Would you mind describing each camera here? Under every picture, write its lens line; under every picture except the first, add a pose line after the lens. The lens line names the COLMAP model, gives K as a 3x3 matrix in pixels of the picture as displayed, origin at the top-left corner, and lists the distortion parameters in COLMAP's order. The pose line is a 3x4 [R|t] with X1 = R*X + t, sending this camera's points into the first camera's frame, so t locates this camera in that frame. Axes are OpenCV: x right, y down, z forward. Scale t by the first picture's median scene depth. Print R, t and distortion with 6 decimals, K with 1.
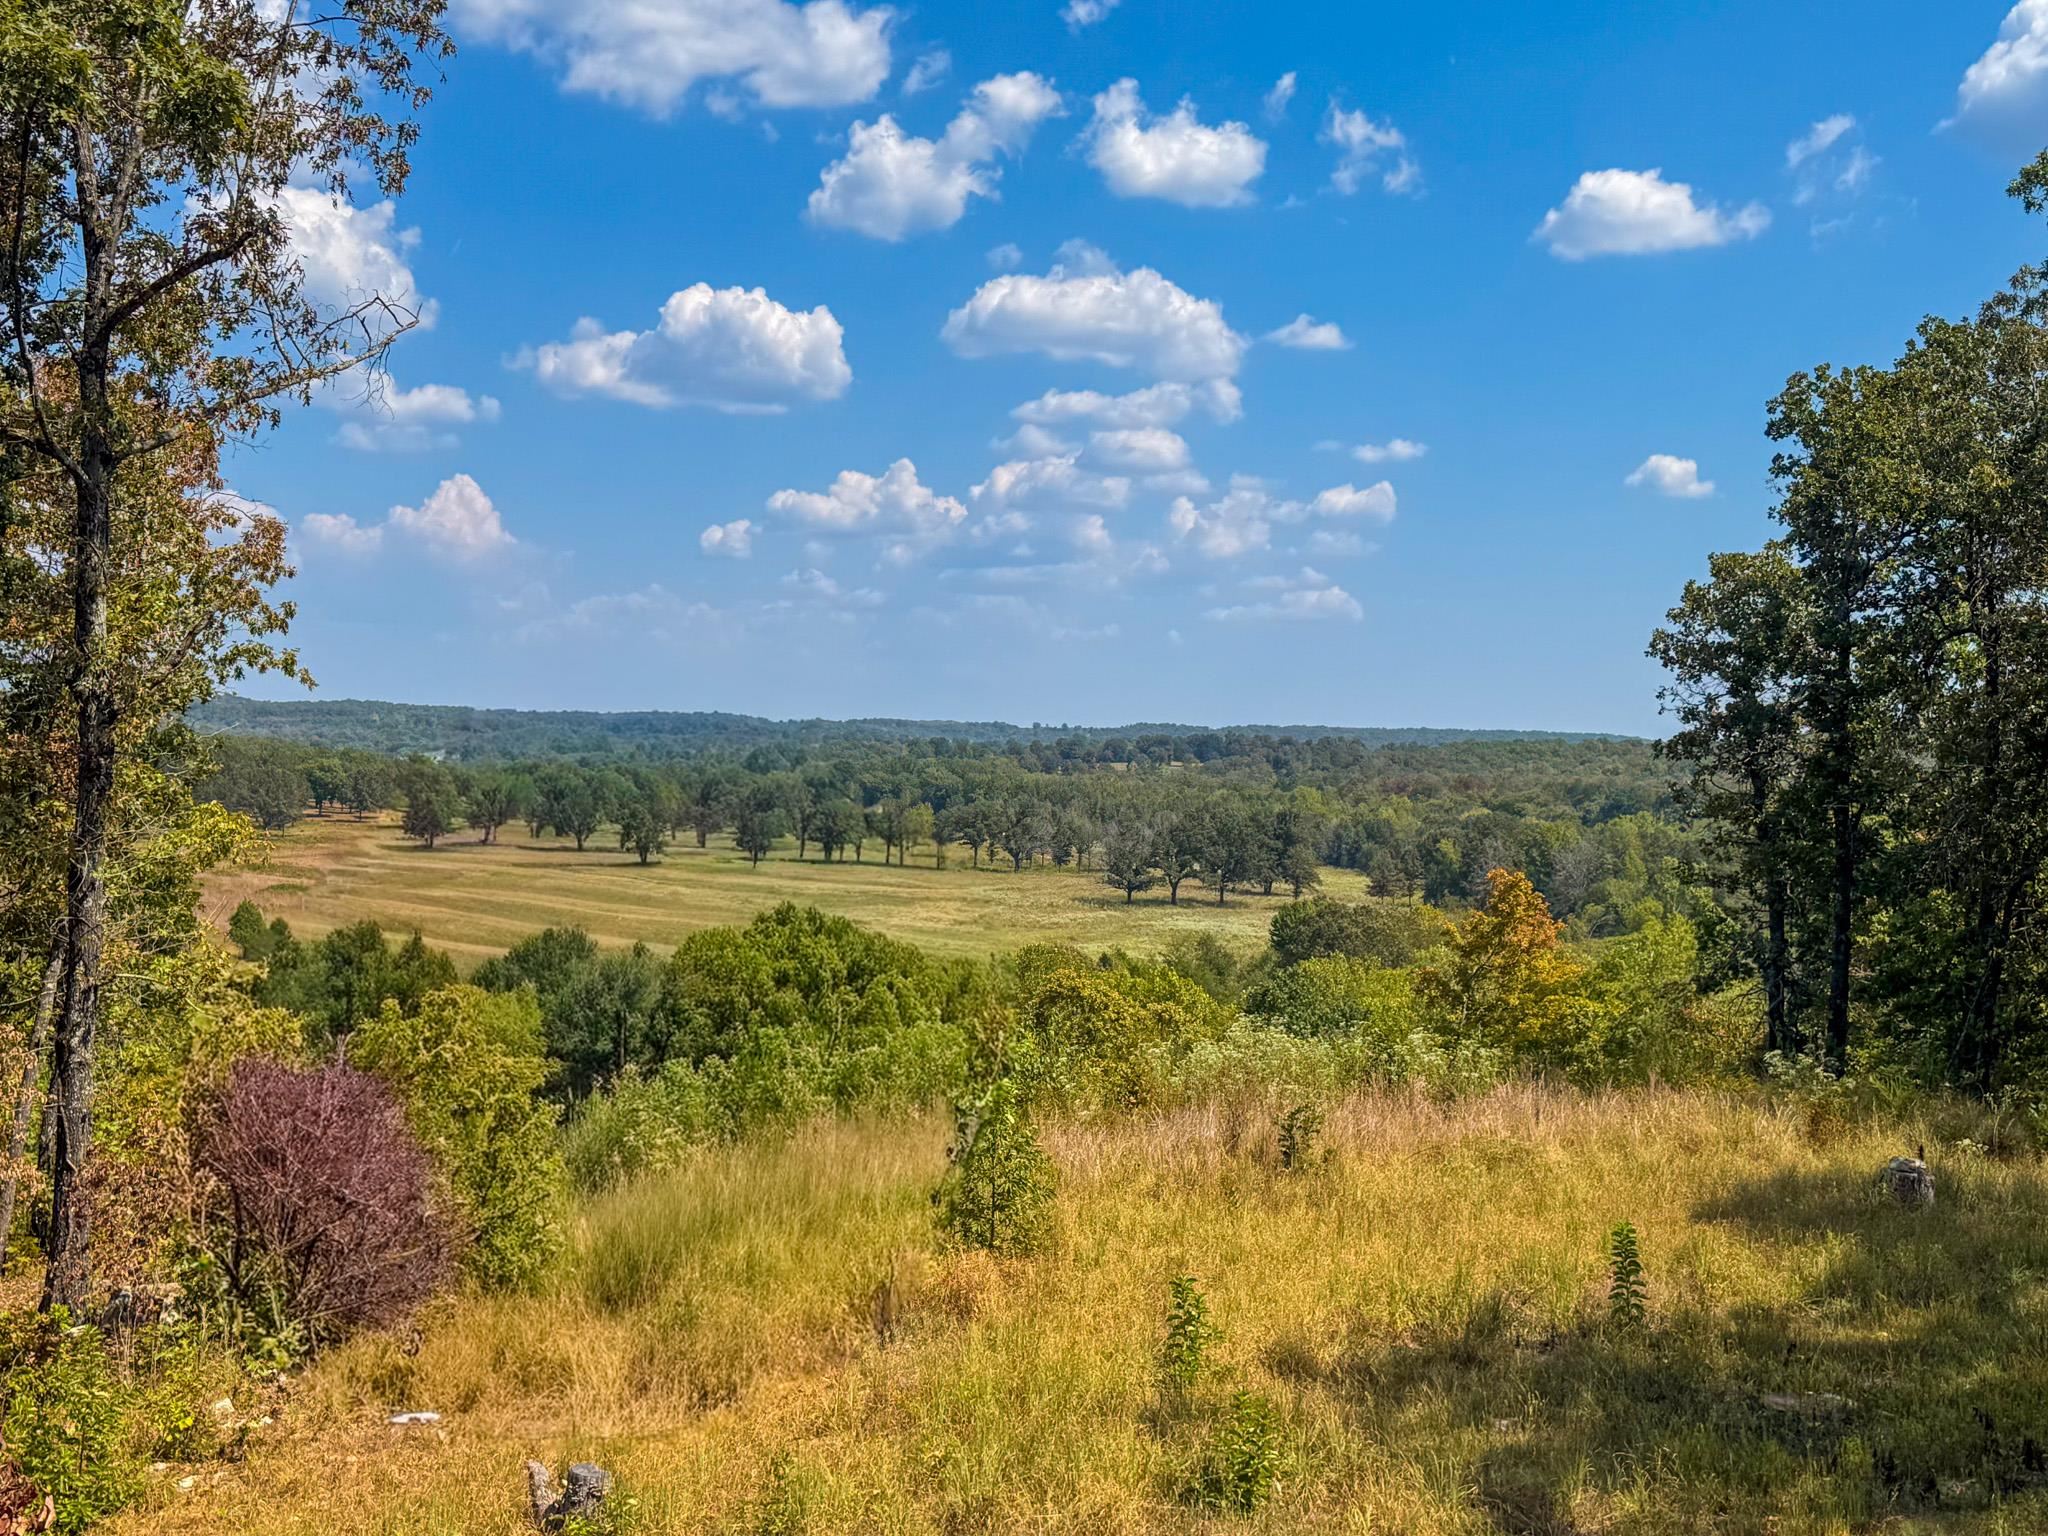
lens RADIAL K [[2294.8, 0, 1035.2], [0, 2294.8, 771.5], [0, 0, 1]] dist [0.125249, 0.000000]
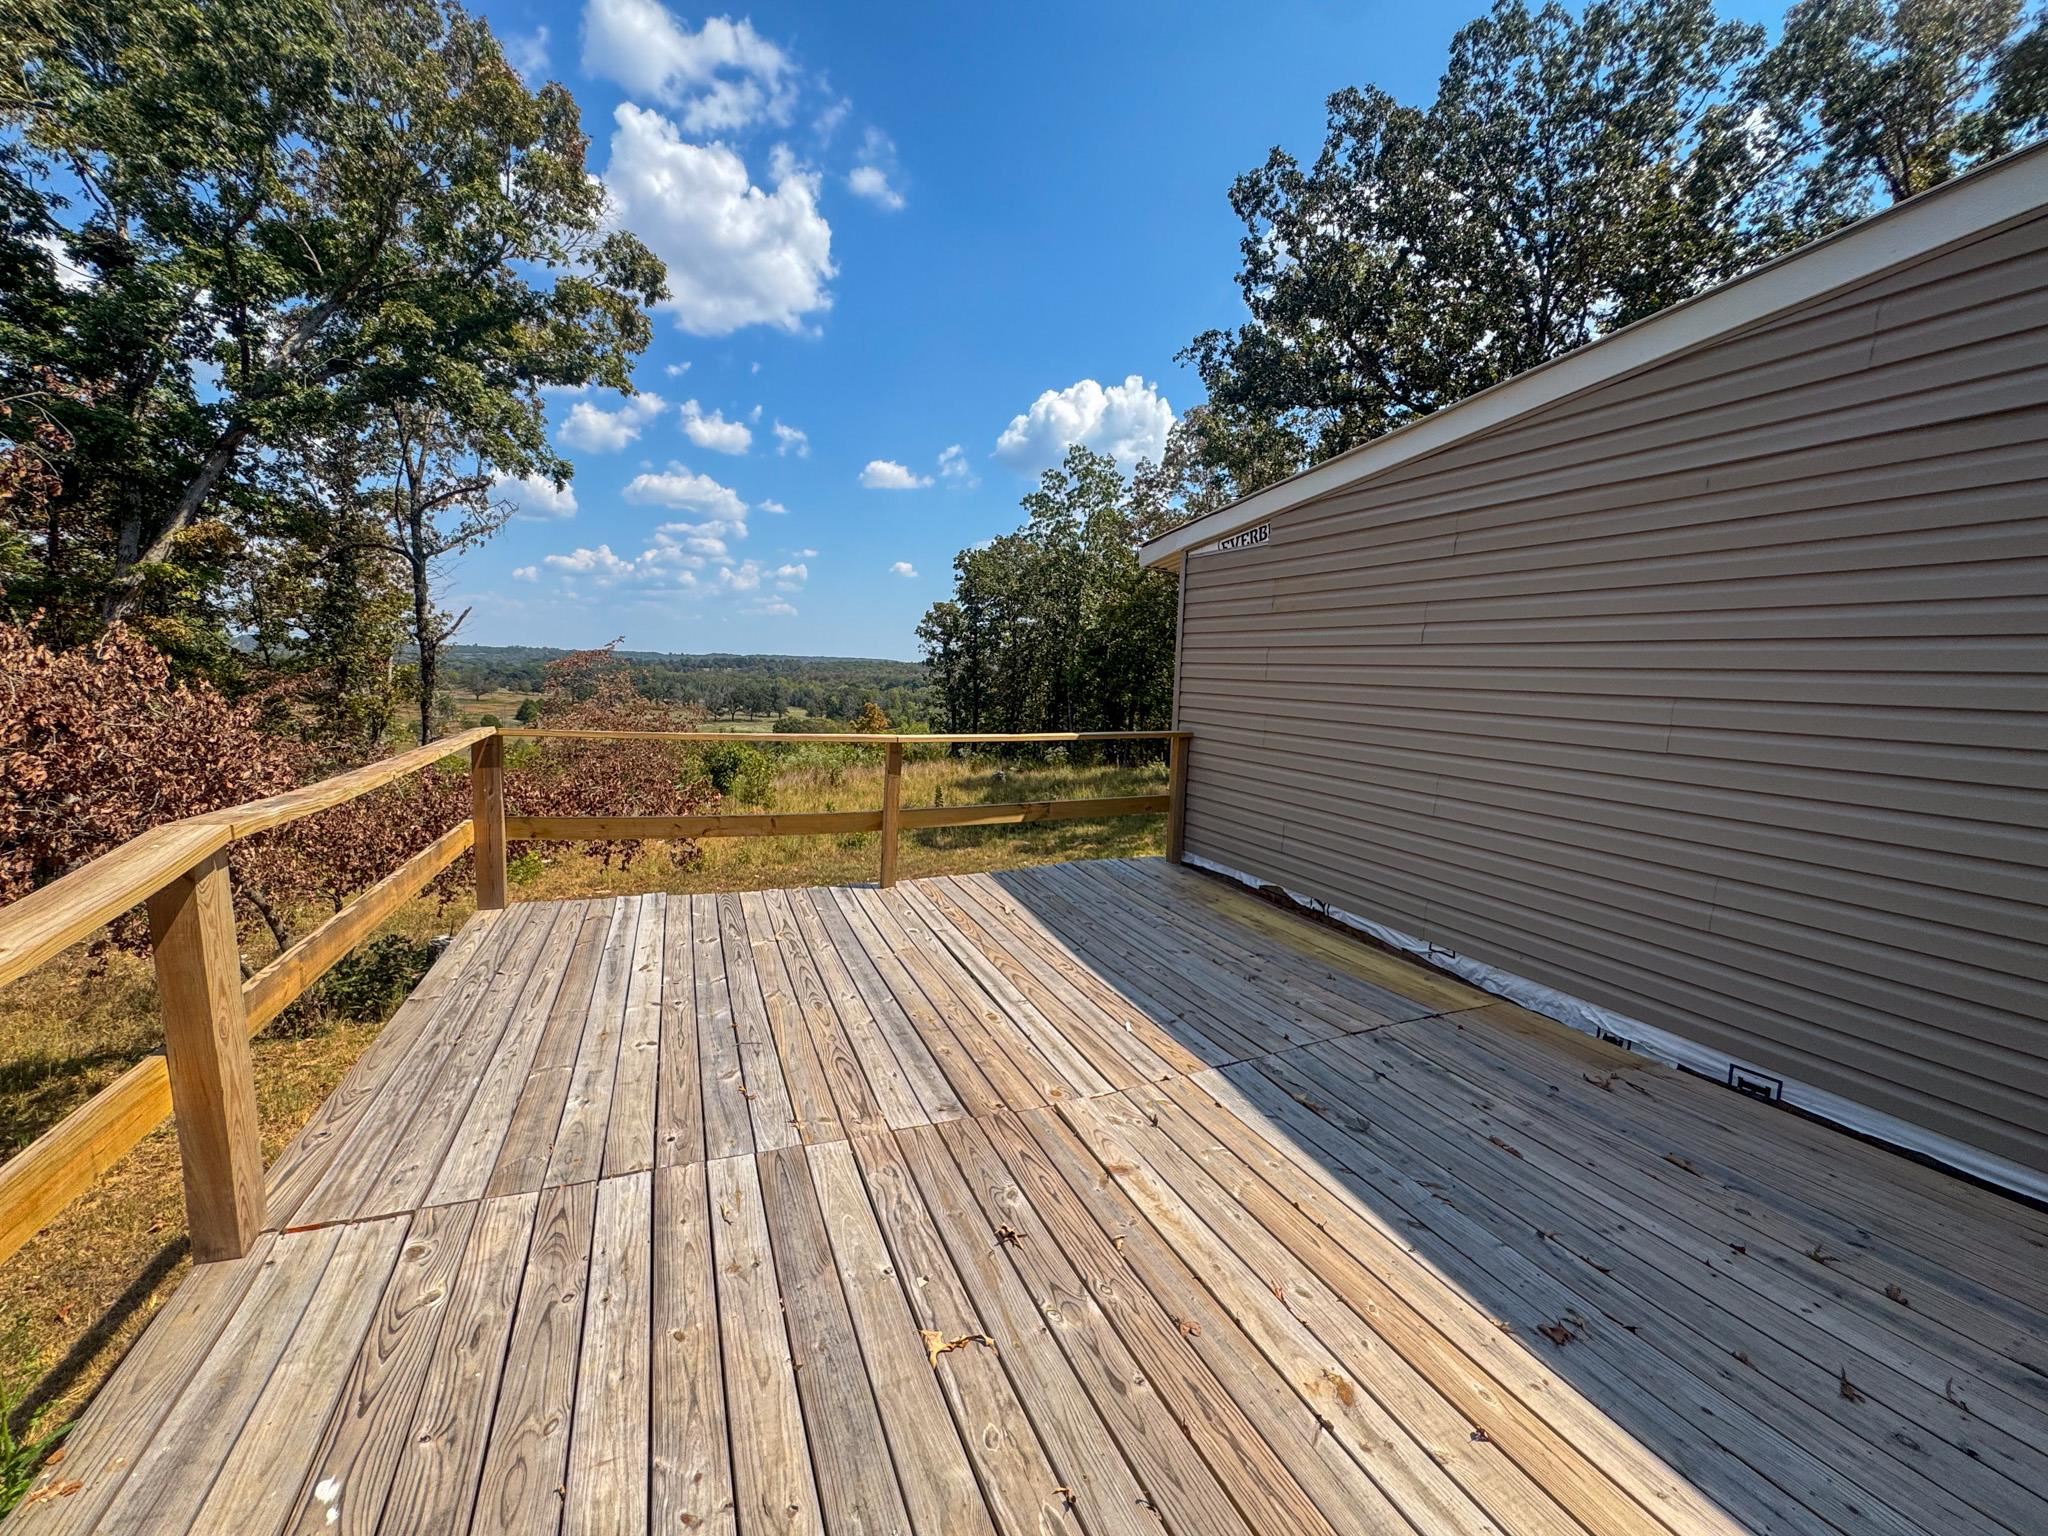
lens RADIAL K [[814.4, 0, 1033.2], [0, 814.4, 750.8], [0, 0, 1]] dist [-0.002960, 0.000264]
pose [[0.912242, -0.034691, 0.408181, -0.048361], [-0.004367, 0.995528, 0.094369, 0.003315], [-0.409629, -0.087870, 0.908011, -0.091121]]
